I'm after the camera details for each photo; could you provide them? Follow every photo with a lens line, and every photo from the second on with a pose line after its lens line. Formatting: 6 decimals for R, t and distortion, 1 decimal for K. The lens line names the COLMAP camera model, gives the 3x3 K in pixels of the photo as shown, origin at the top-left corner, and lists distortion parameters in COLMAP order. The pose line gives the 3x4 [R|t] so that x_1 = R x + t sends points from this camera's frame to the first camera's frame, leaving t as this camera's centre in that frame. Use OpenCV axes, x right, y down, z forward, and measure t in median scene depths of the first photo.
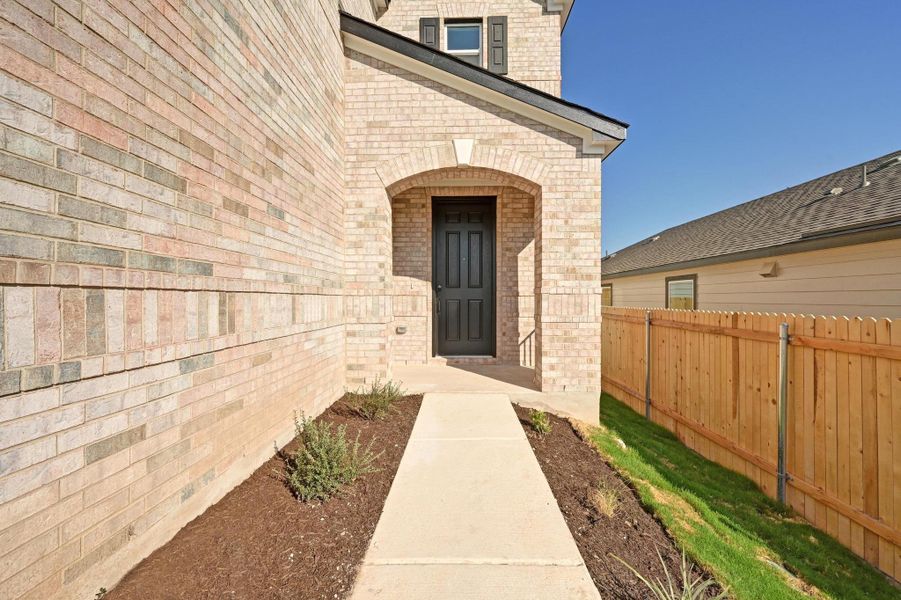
lens RADIAL K [[355.6, 0, 455.0], [0, 355.6, 299.4], [0, 0, 1]] dist [0.010158, -0.000662]
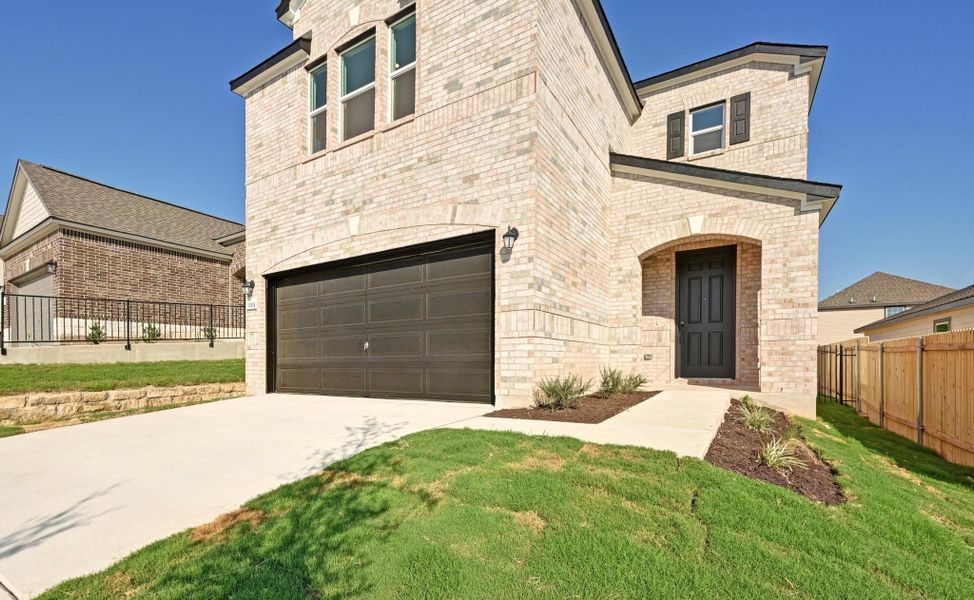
lens RADIAL K [[435.8, 0, 451.6], [0, 435.8, 363.1], [0, 0, 1]] dist [0.022080, 0.001552]
pose [[0.836954, 0.007448, -0.547223, 0.170932], [-0.005279, 0.999971, 0.005536, 0.141603], [0.547248, -0.001744, 0.836969, -1.024601]]
